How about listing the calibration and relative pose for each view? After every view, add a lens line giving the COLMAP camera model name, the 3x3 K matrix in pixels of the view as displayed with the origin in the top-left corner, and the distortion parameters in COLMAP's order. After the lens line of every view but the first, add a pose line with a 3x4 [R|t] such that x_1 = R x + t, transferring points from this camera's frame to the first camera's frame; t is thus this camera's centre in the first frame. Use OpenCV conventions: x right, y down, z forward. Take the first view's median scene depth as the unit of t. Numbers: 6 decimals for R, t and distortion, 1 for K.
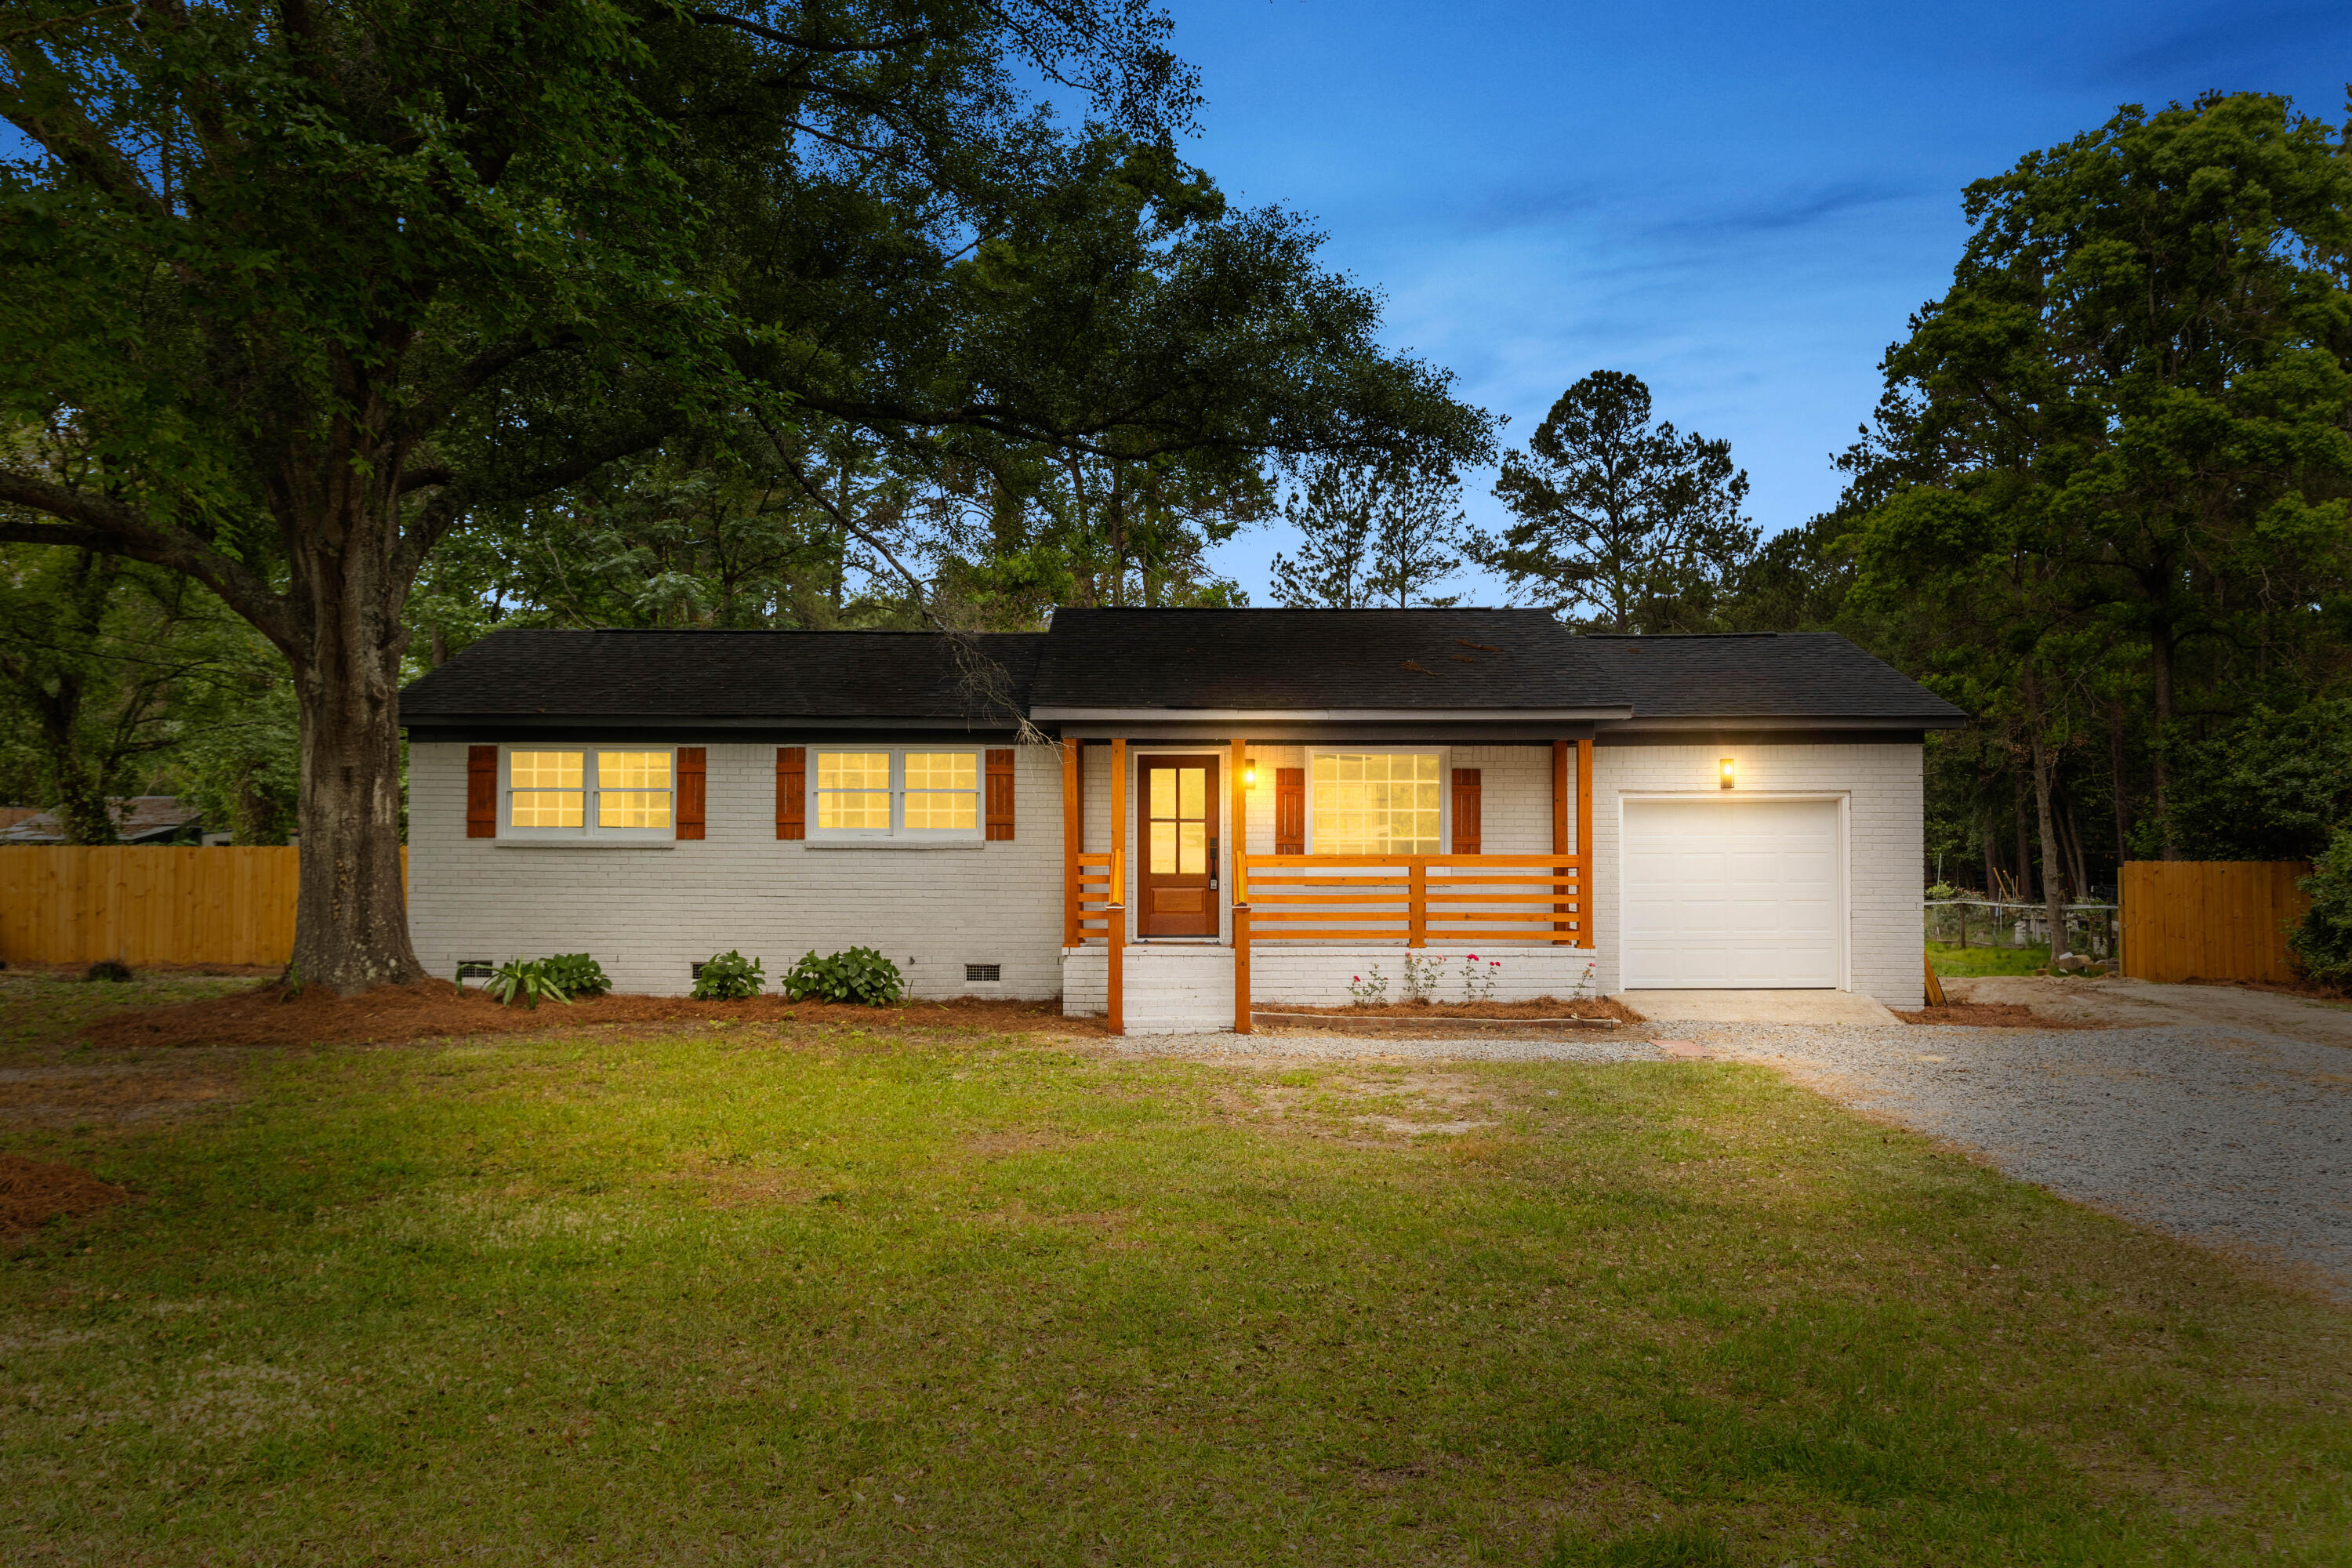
lens RADIAL K [[2041.9, 0, 1176.3], [0, 2041.9, 782.1], [0, 0, 1]] dist [-0.002494, -0.002725]
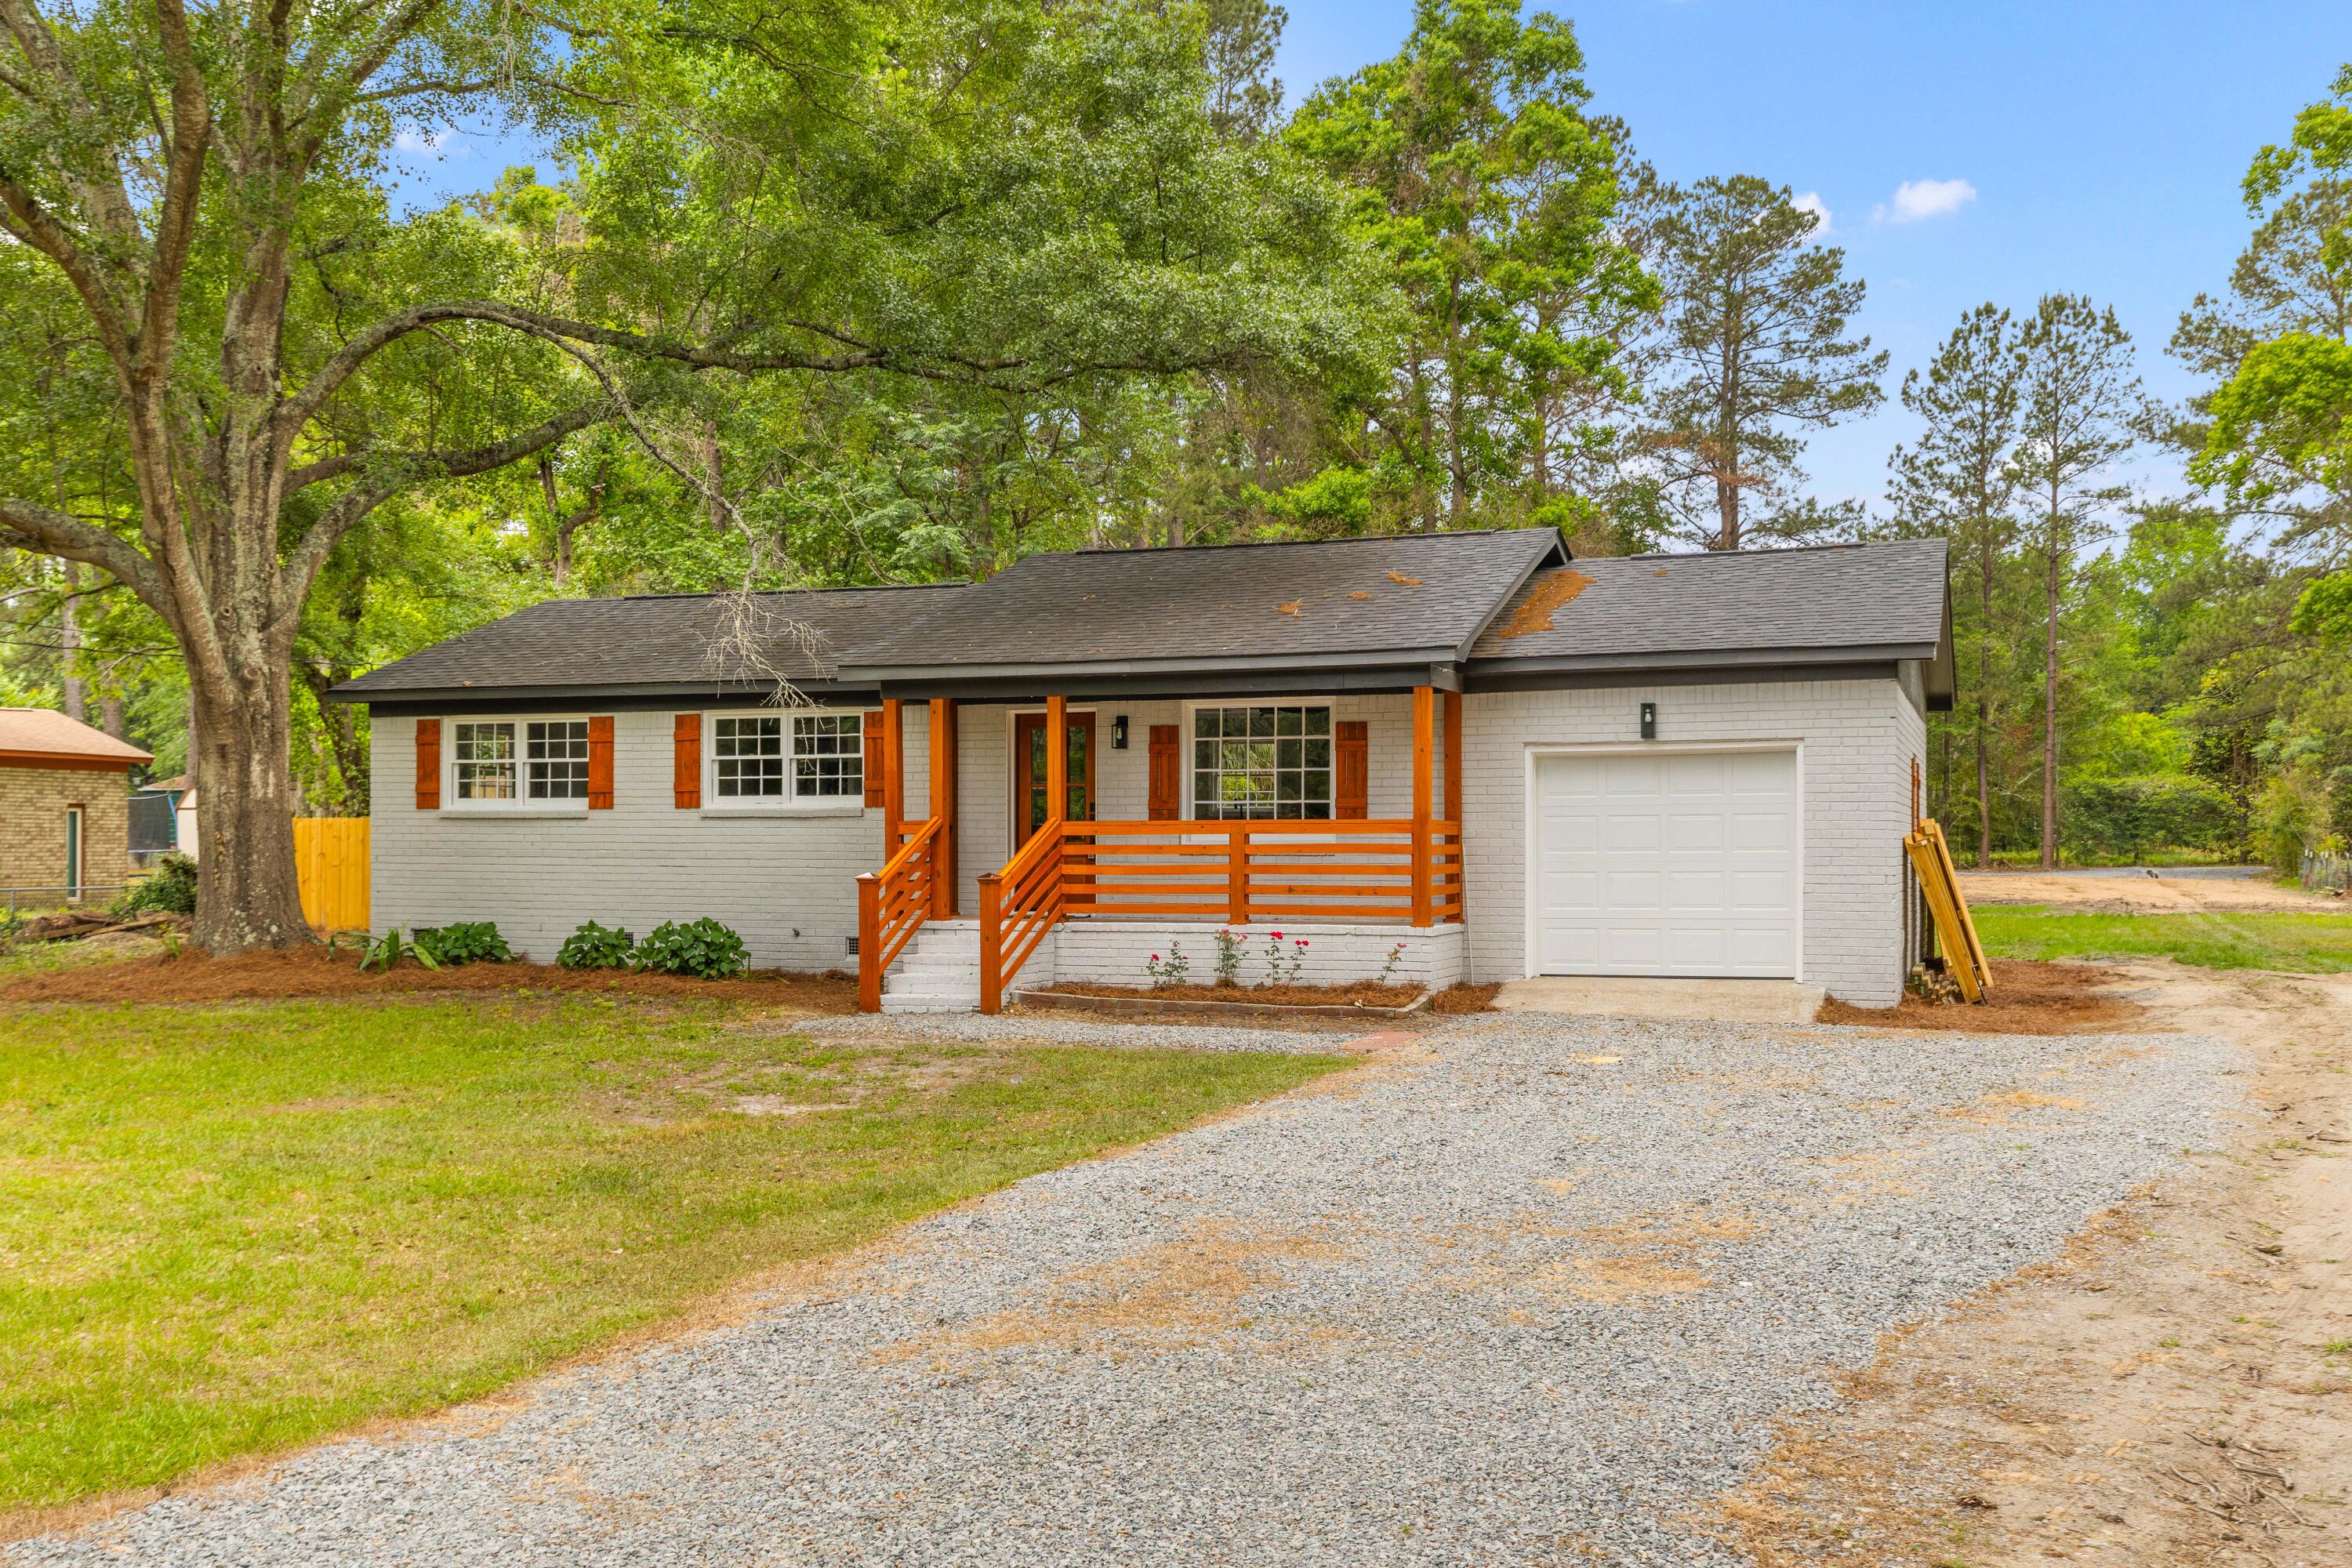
lens RADIAL K [[2407.0, 0, 1175.8], [0, 2407.0, 790.6], [0, 0, 1]] dist [0.004479, 0.000000]
pose [[0.931418, -0.010835, -0.363790, 0.469630], [0.019350, 0.999617, 0.019770, 0.001380], [0.363437, -0.025454, 0.931271, 0.010813]]
